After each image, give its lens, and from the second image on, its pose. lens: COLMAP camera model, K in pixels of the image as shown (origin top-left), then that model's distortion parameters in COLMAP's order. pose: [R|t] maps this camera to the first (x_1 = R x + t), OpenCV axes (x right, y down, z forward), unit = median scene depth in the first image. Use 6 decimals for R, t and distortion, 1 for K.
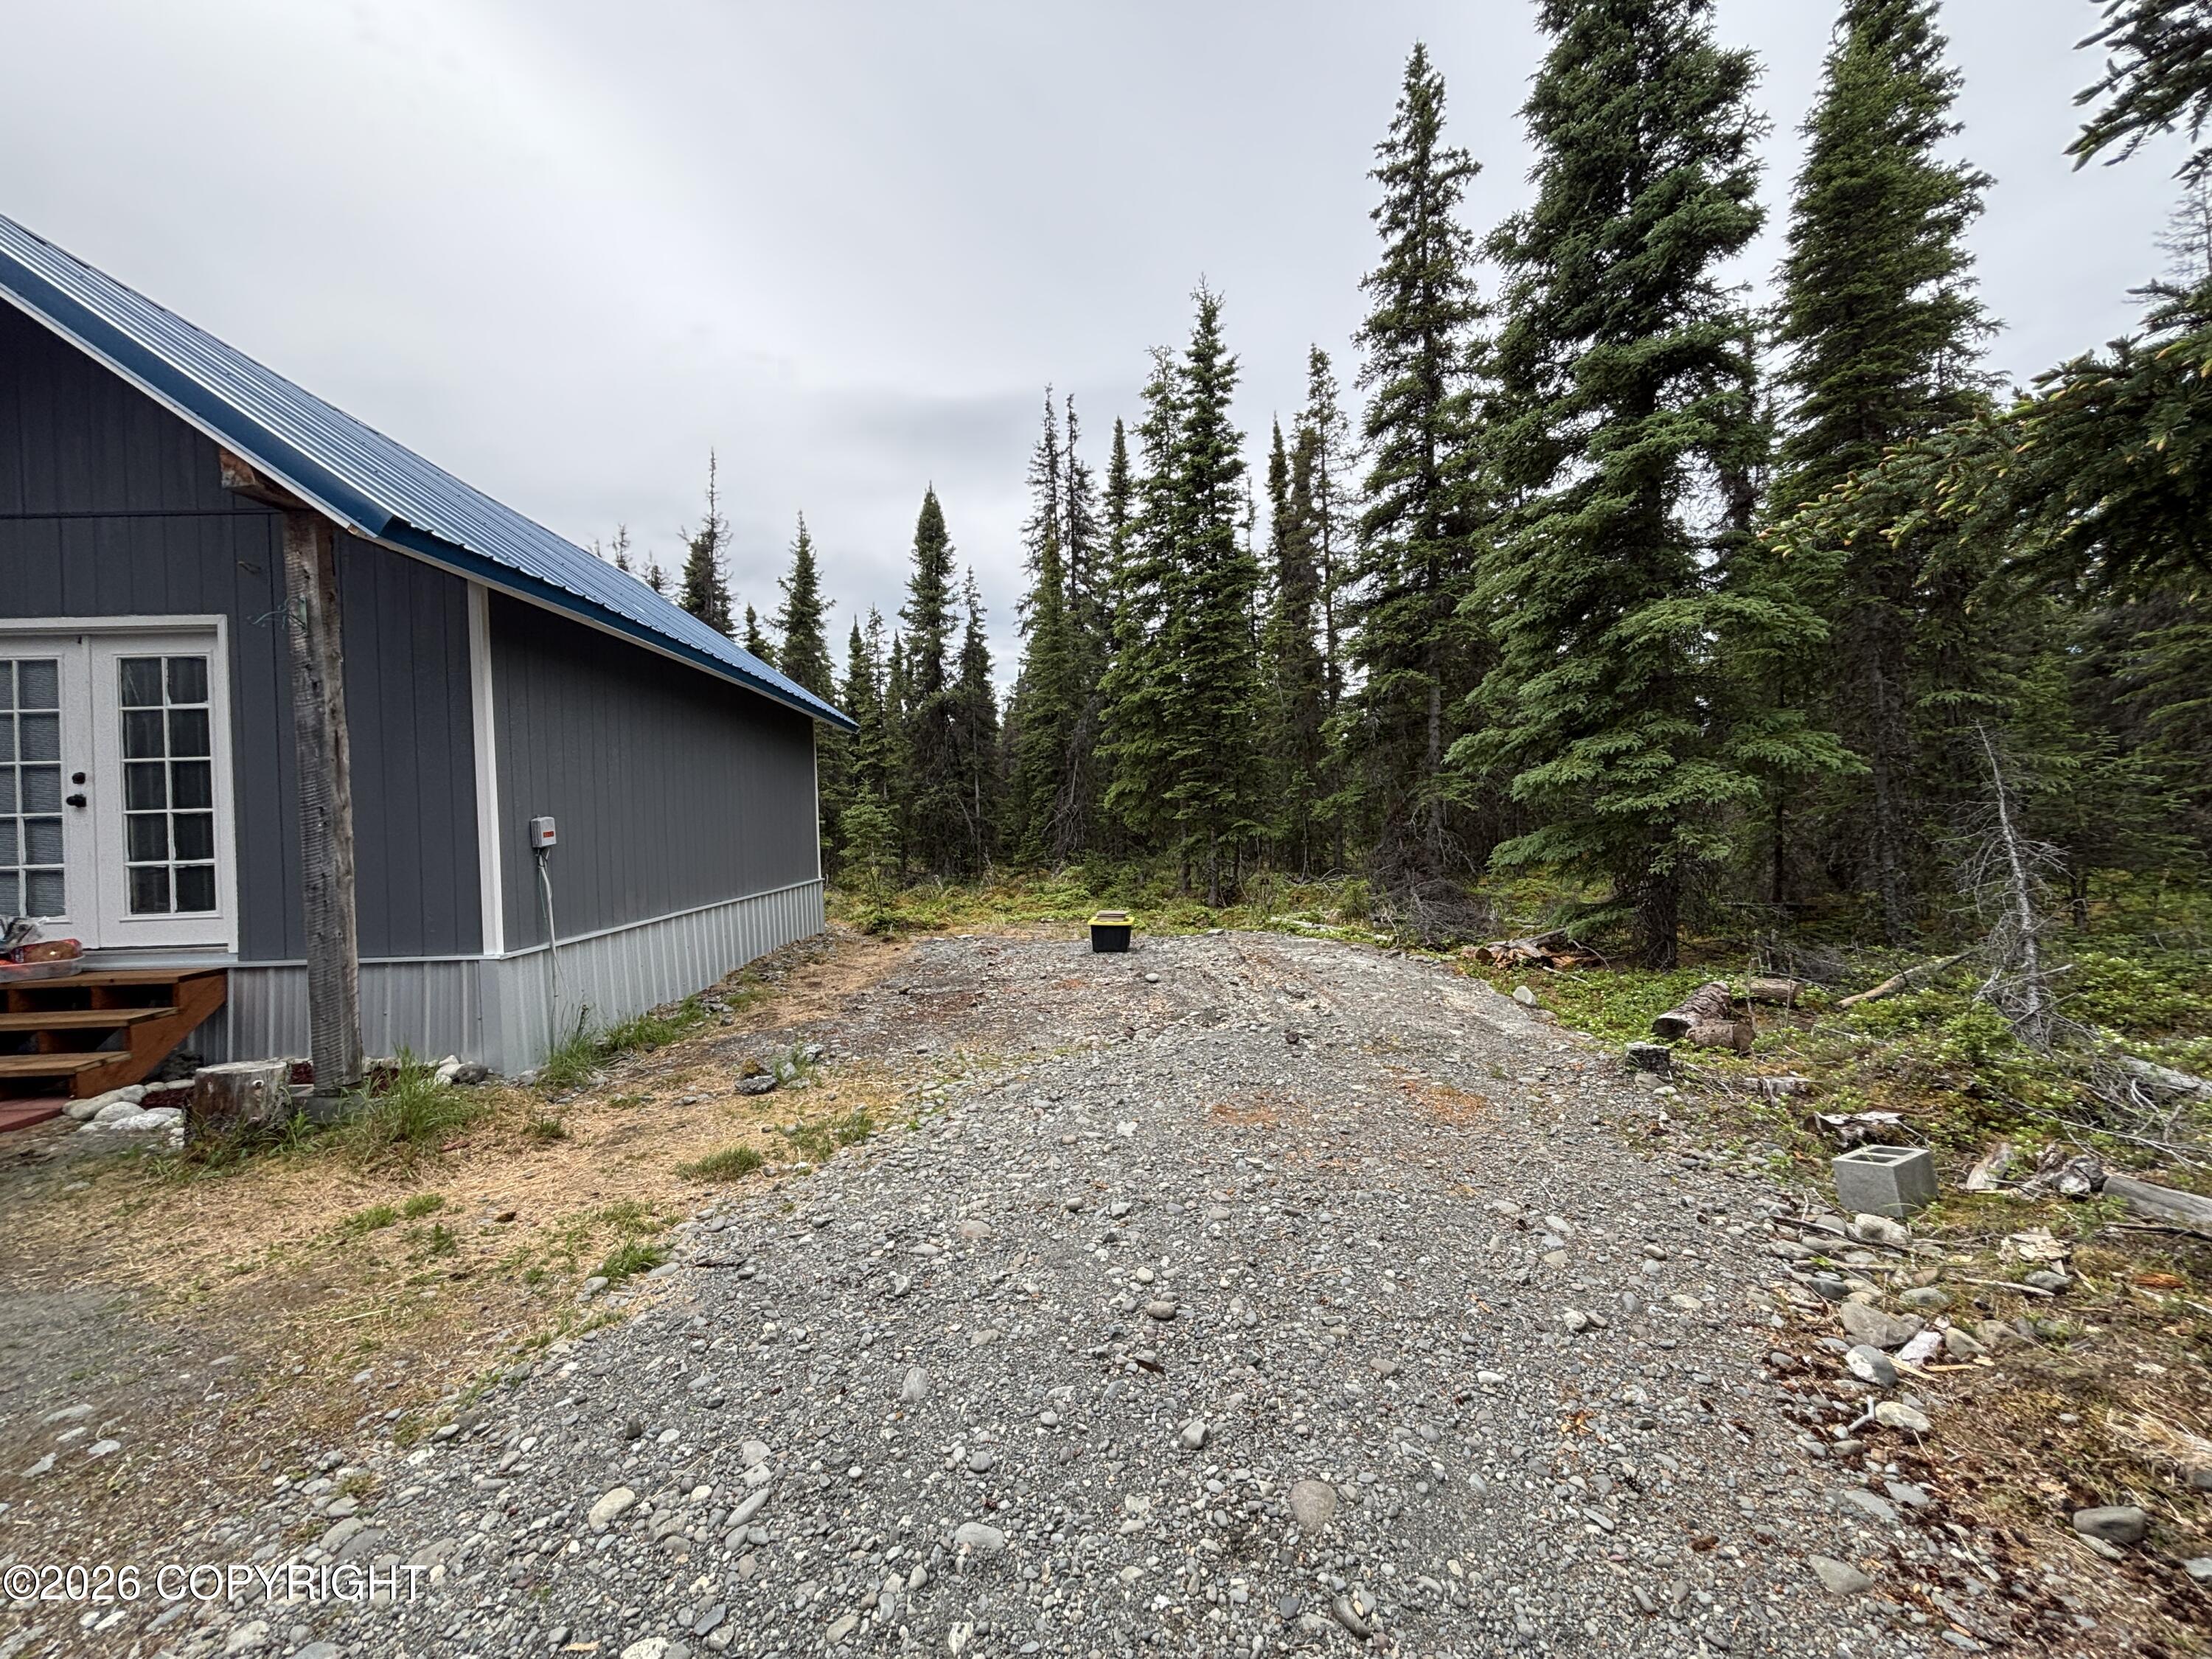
lens RADIAL K [[899.1, 0, 1106.0], [0, 899.1, 829.5], [0, 0, 1]] dist [-0.001820, 0.002404]
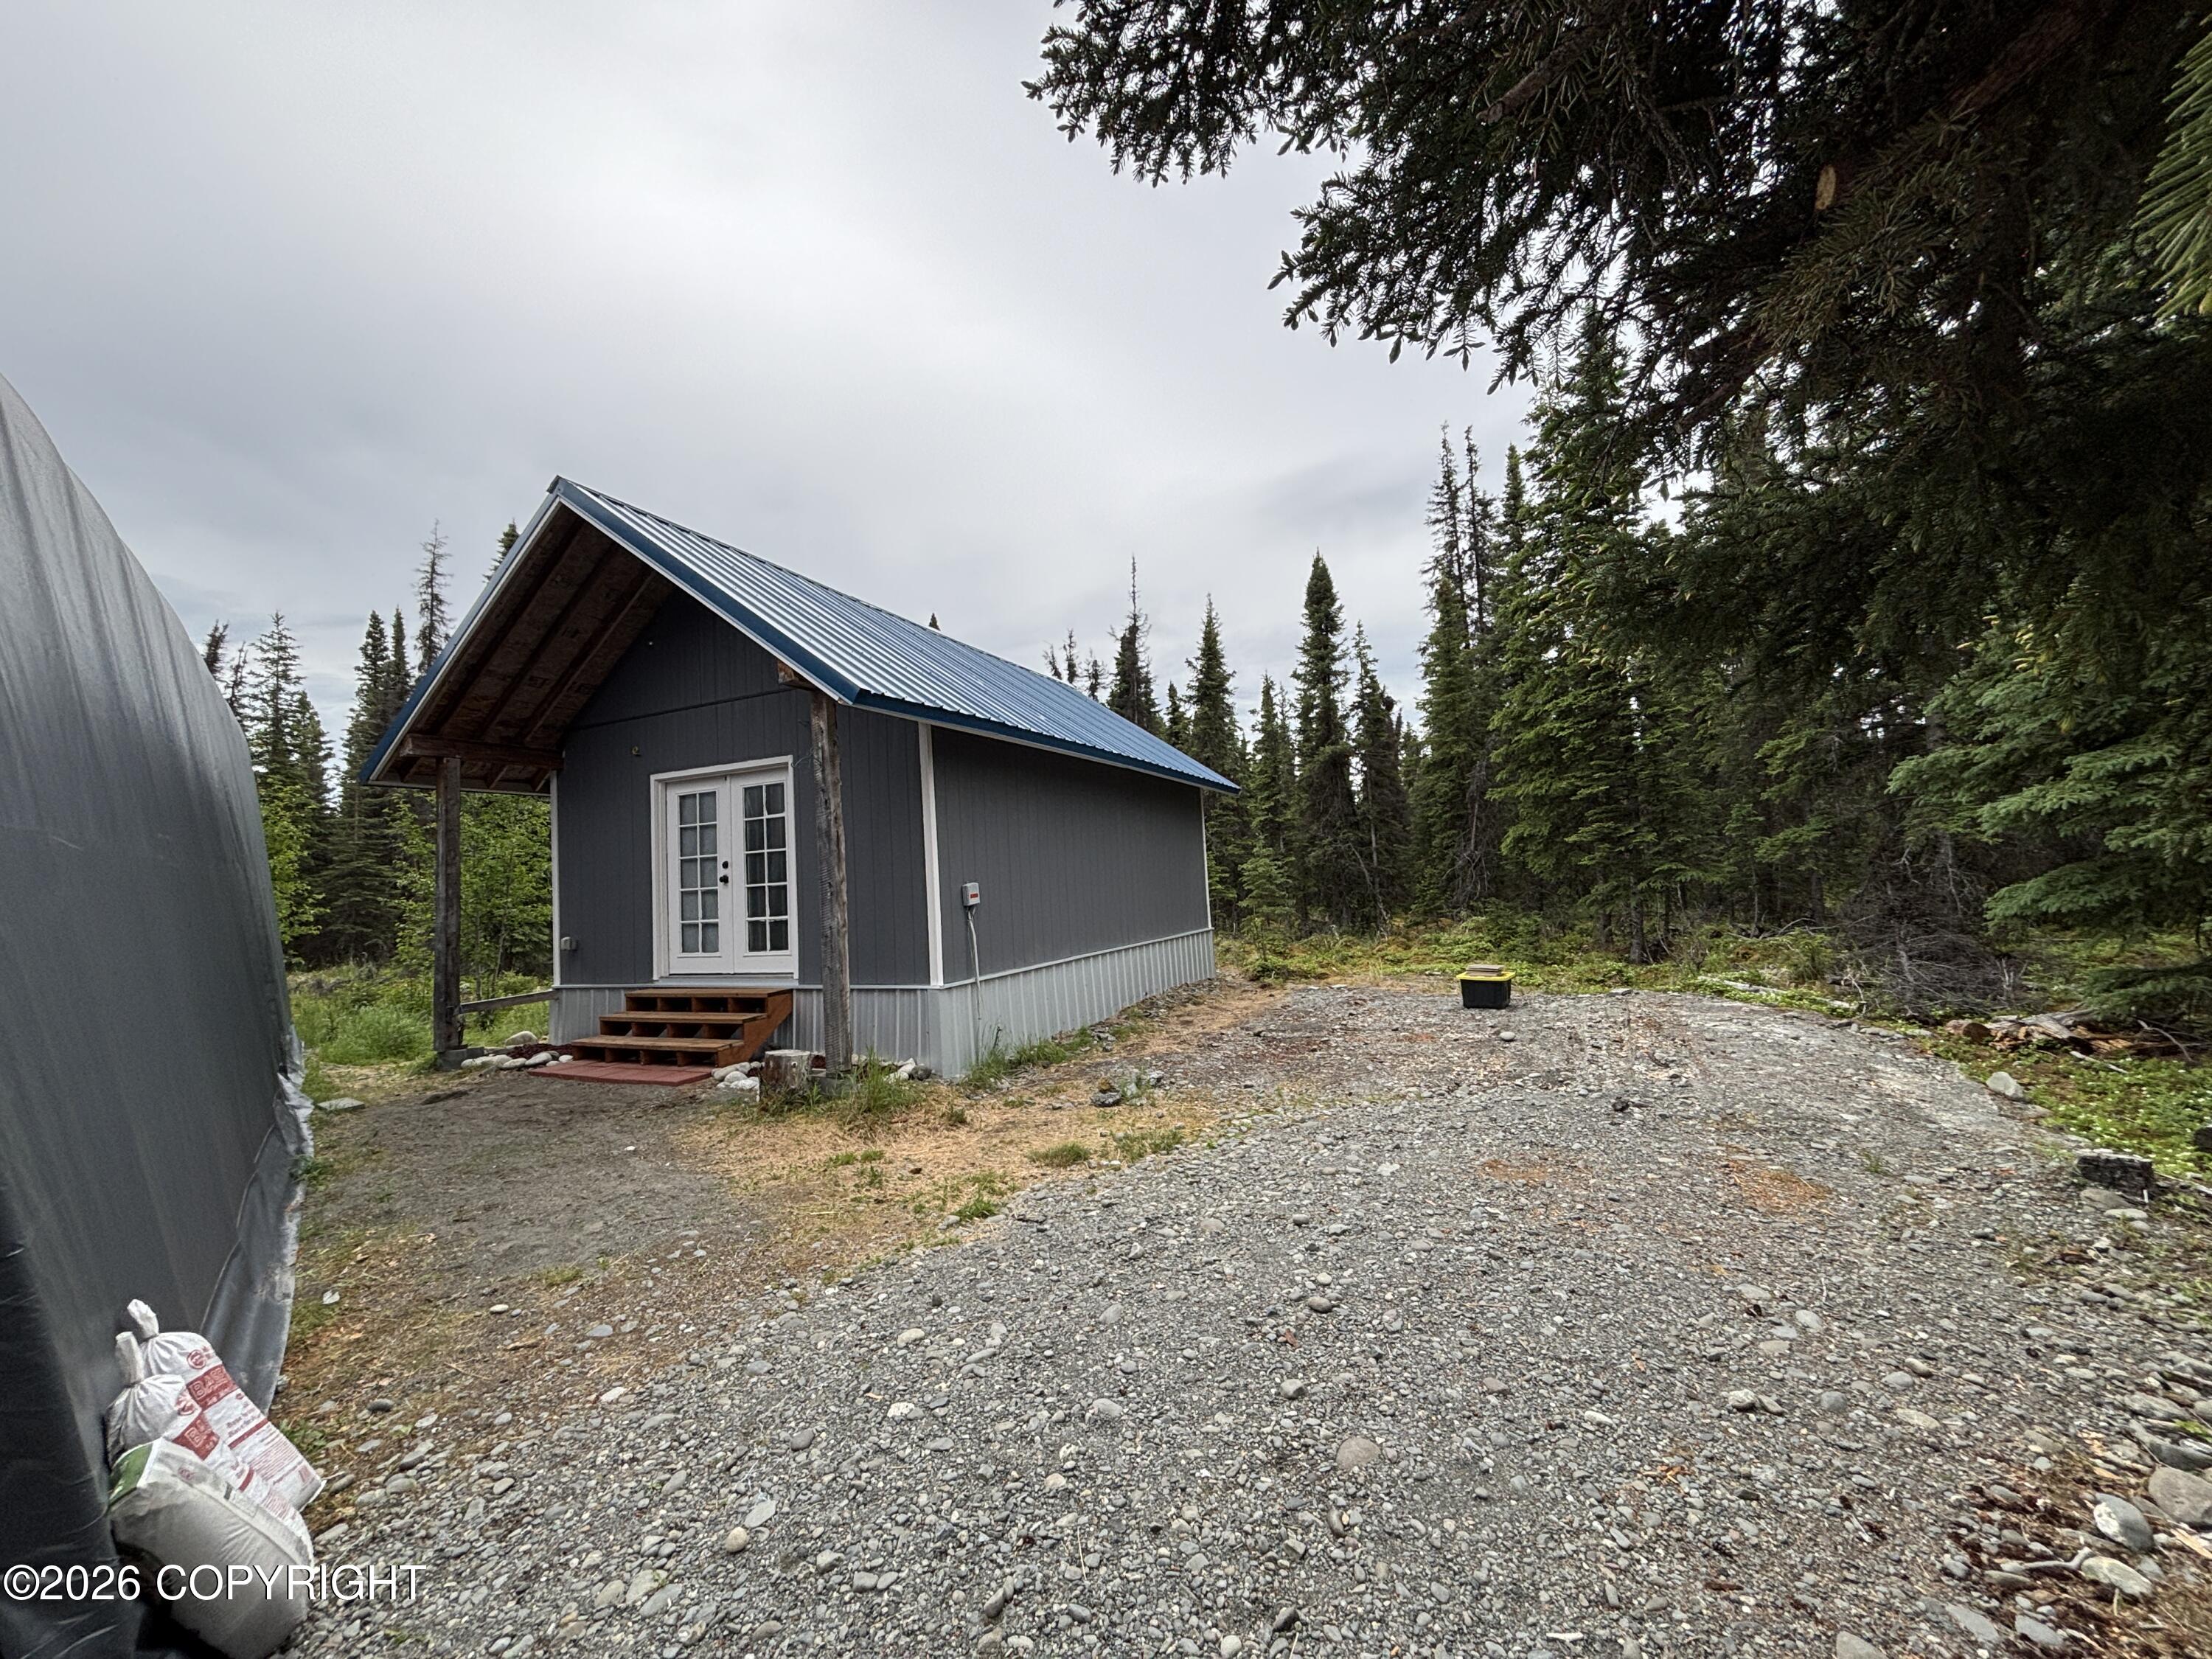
lens RADIAL K [[895.2, 0, 1100.7], [0, 895.2, 822.6], [0, 0, 1]] dist [0.007520, -0.000779]
pose [[0.886397, -0.050245, -0.460190, 0.204435], [0.021974, 0.997539, -0.066588, -0.013251], [0.462403, 0.048912, 0.885320, -0.111869]]
